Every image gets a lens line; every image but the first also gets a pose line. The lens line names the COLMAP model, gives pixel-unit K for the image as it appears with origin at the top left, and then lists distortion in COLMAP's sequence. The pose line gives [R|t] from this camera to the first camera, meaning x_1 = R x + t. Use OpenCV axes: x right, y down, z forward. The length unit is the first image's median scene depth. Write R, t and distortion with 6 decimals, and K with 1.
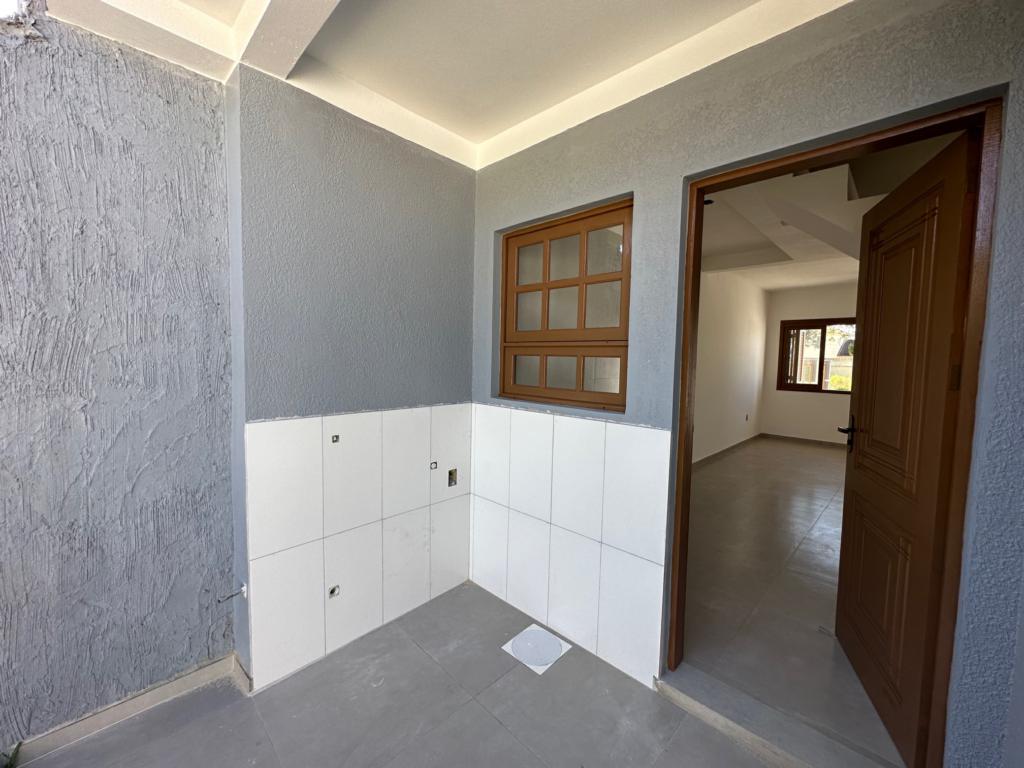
lens RADIAL K [[412.1, 0, 512.3], [0, 412.1, 380.9], [0, 0, 1]] dist [0.001316, 0.000137]
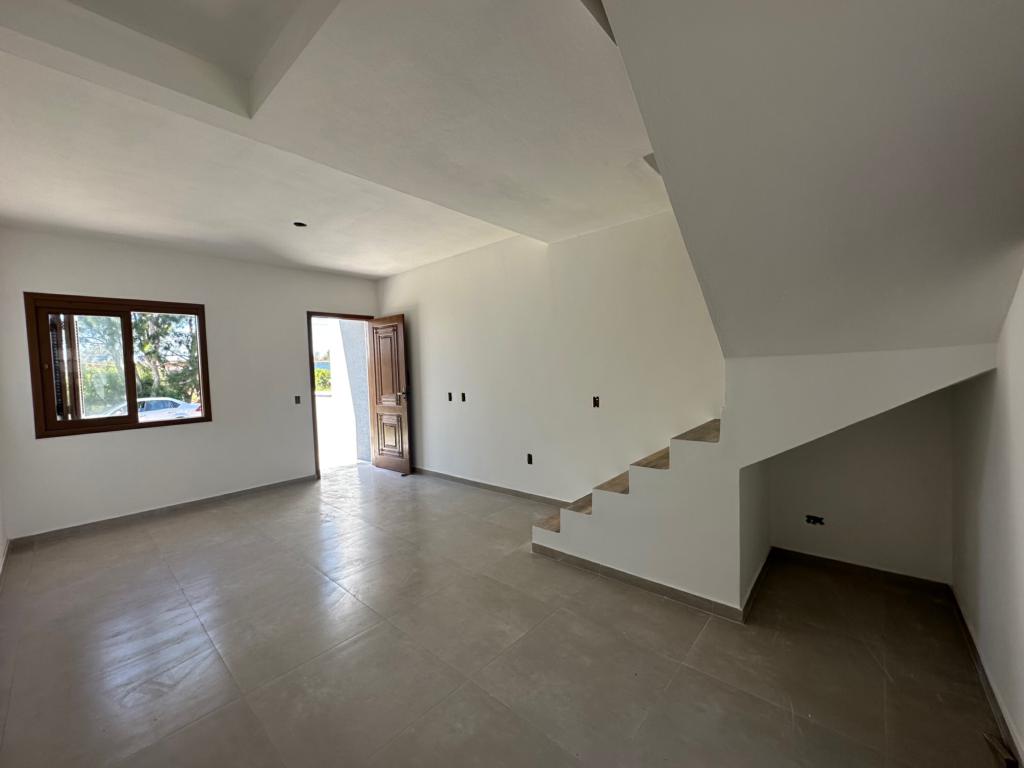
lens RADIAL K [[407.5, 0, 512.0], [0, 407.5, 384.0], [0, 0, 1]] dist [-0.002009, -0.000348]
pose [[-0.052518, -0.065923, 0.996442, 0.156463], [0.101262, 0.992324, 0.070988, -0.019081], [-0.993473, 0.104630, -0.045439, 0.486480]]
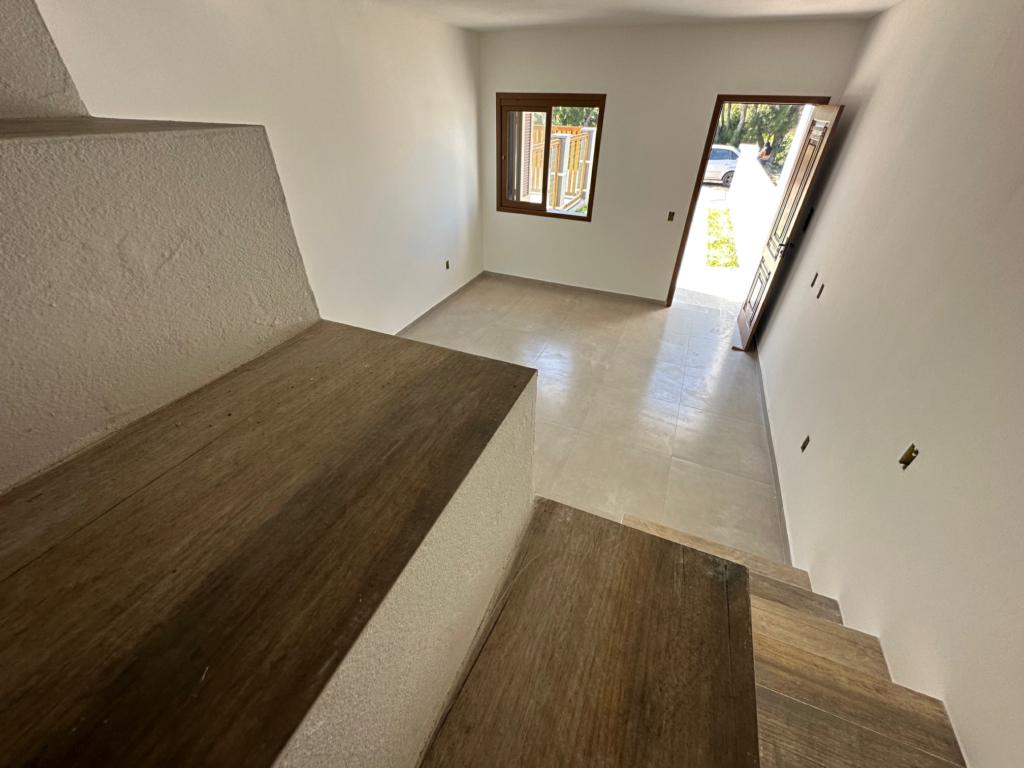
lens RADIAL K [[407.5, 0, 512.0], [0, 407.5, 384.0], [0, 0, 1]] dist [-0.002009, -0.000348]
pose [[0.928262, -0.219364, 0.300349, 0.398958], [0.029997, 0.849073, 0.527423, -0.098168], [-0.370716, -0.480577, 0.794742, 0.294712]]
